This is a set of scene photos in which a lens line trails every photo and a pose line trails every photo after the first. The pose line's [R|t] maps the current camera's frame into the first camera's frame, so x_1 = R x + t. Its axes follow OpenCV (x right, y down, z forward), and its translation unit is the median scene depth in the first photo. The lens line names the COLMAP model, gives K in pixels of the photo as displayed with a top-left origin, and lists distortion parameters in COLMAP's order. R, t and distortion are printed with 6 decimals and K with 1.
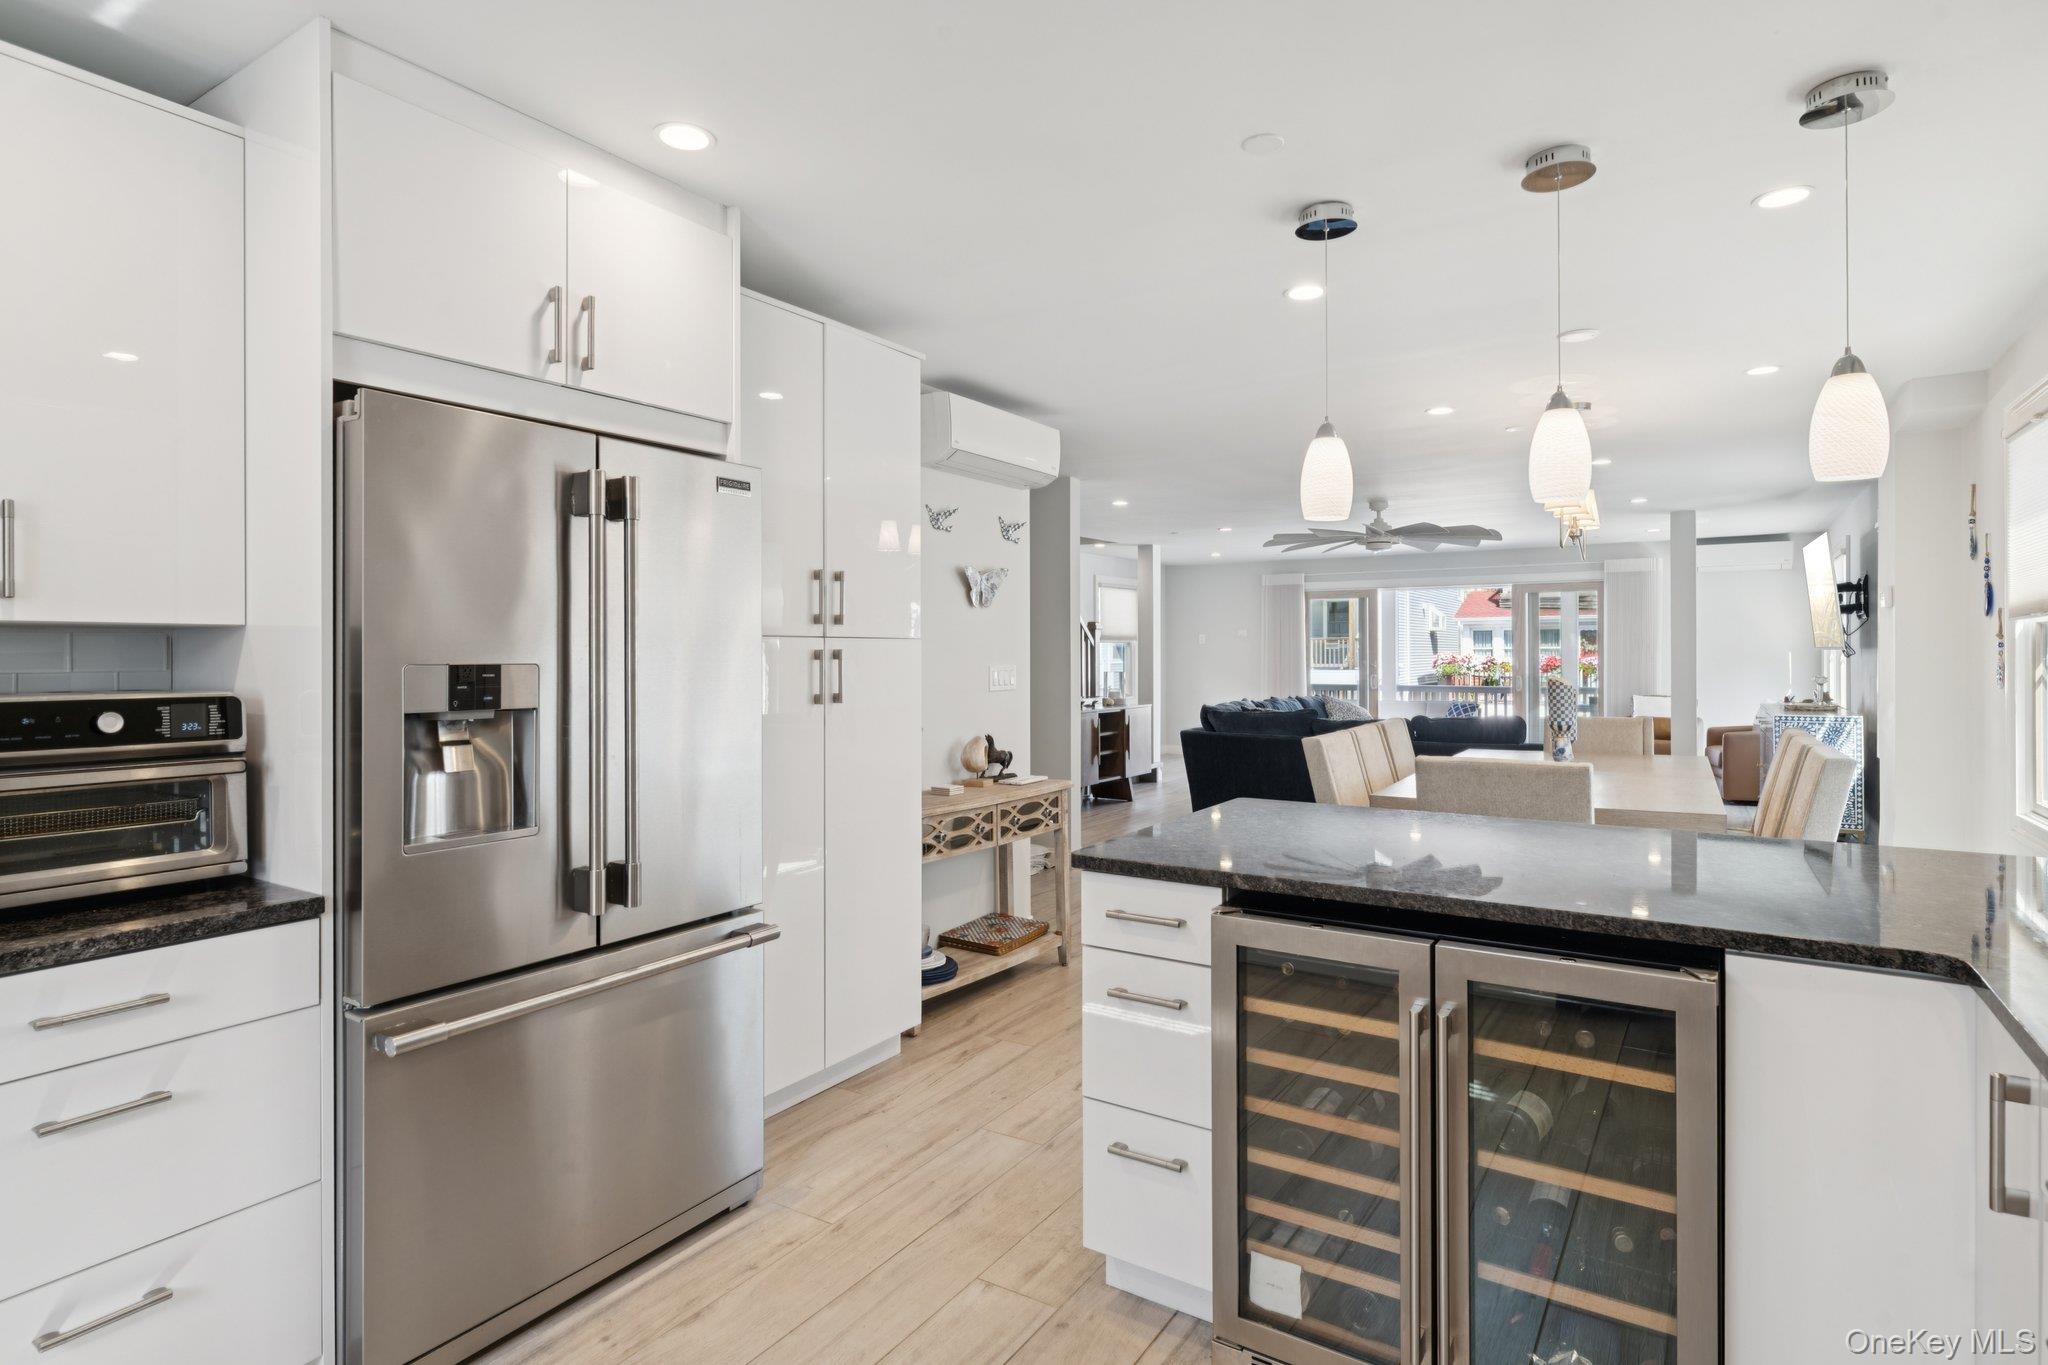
lens RADIAL K [[1068.0, 0, 1022.6], [0, 1068.0, 649.1], [0, 0, 1]] dist [-0.002203, -0.000525]
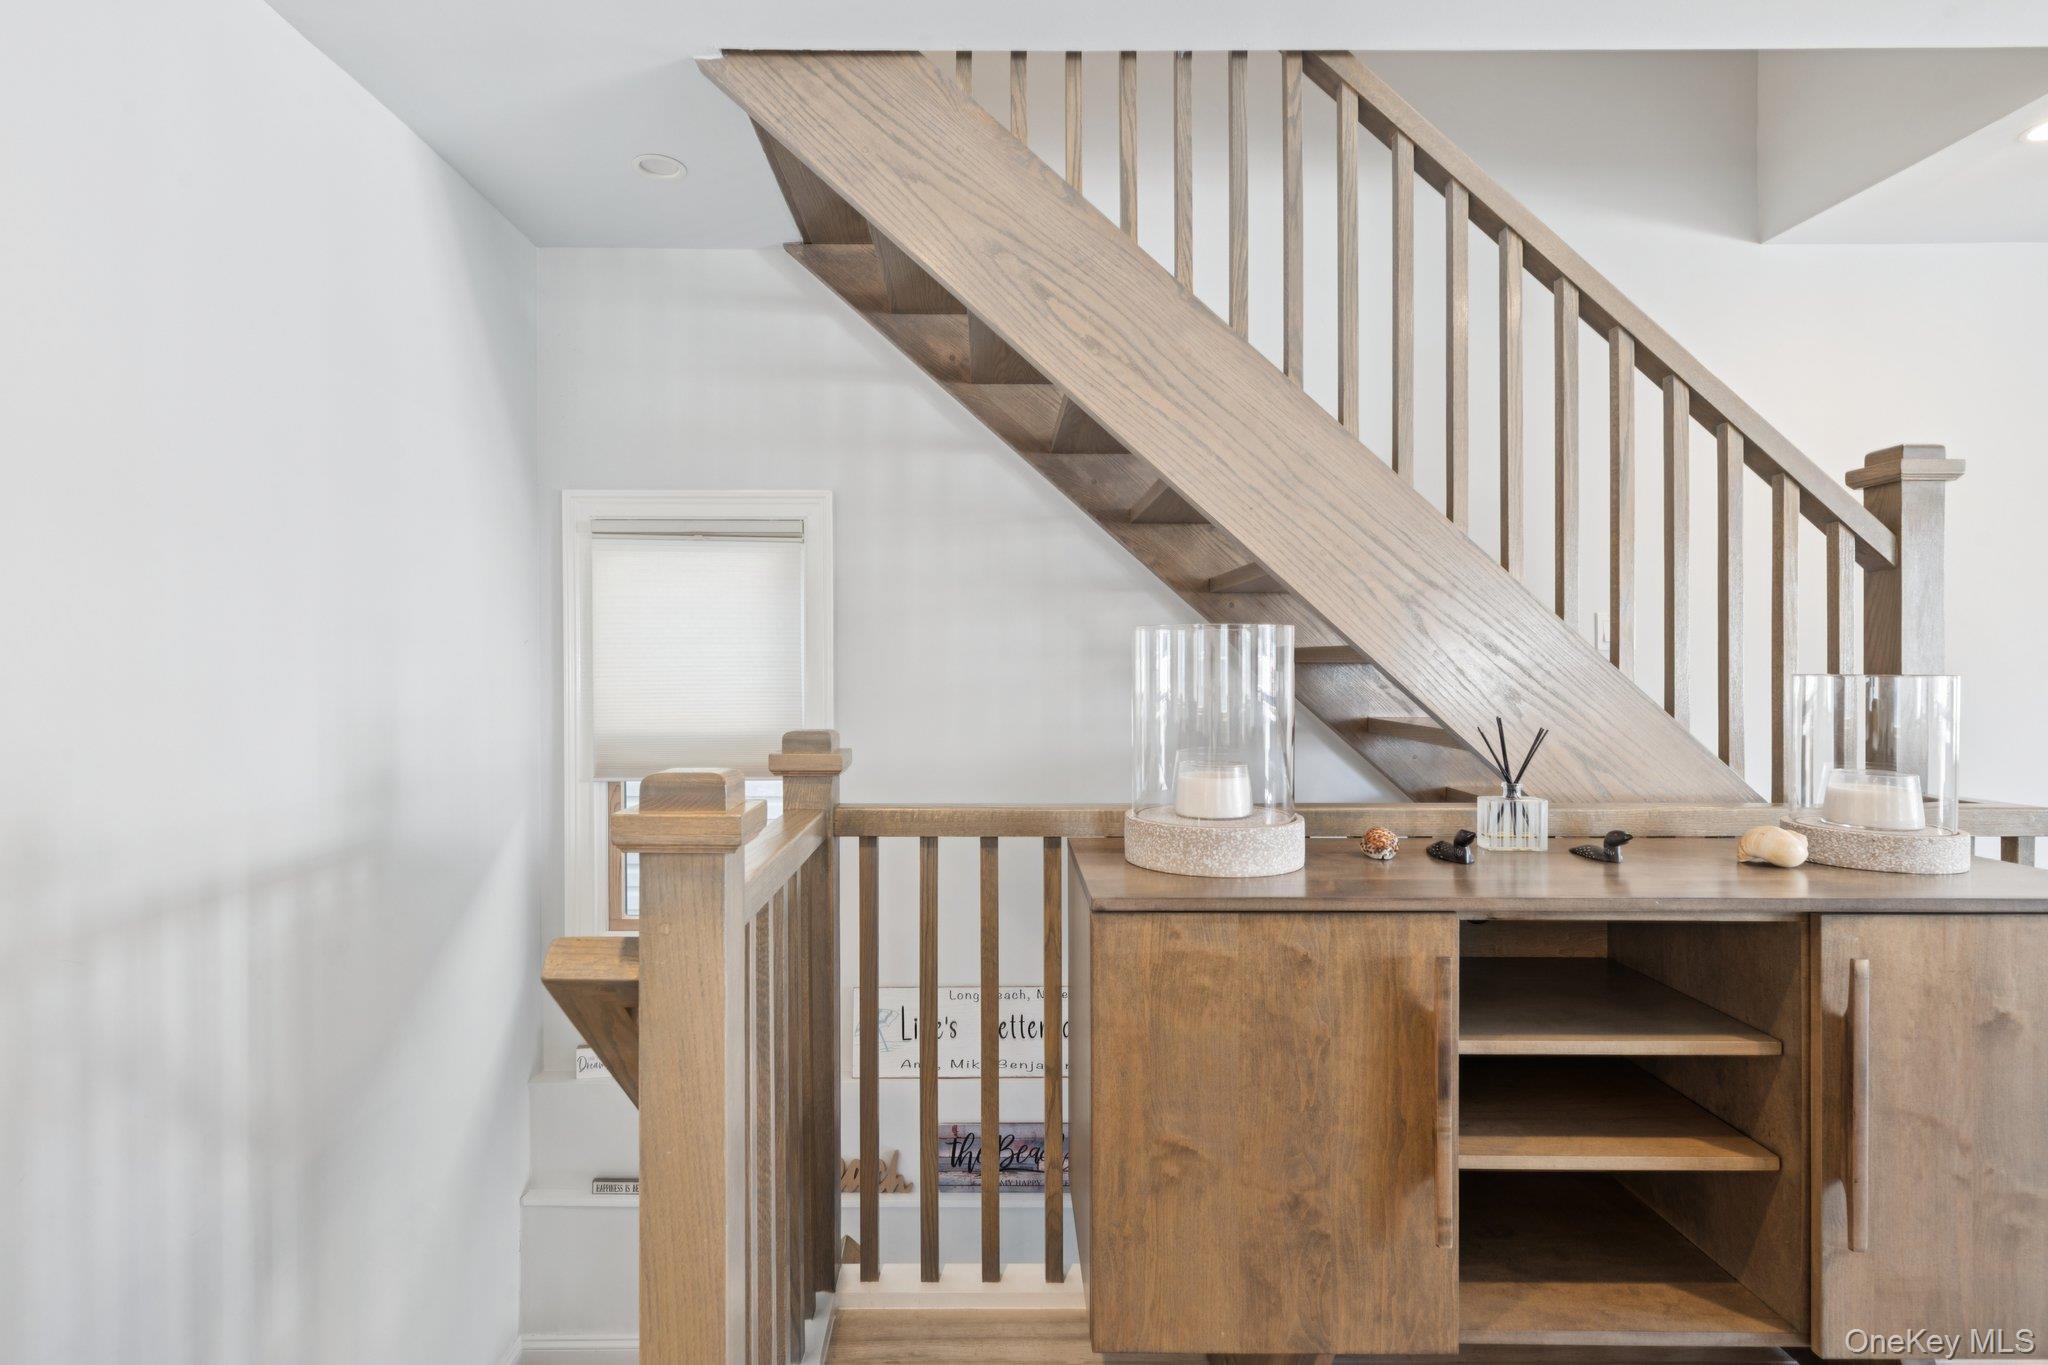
lens RADIAL K [[952.0, 0, 987.6], [0, 952.0, 672.1], [0, 0, 1]] dist [-0.001750, -0.000283]
pose [[0.554015, 0.007102, -0.832476, 0.291207], [0.002492, 0.999945, 0.010189, 0.040988], [0.832503, -0.007720, 0.553967, 1.679648]]
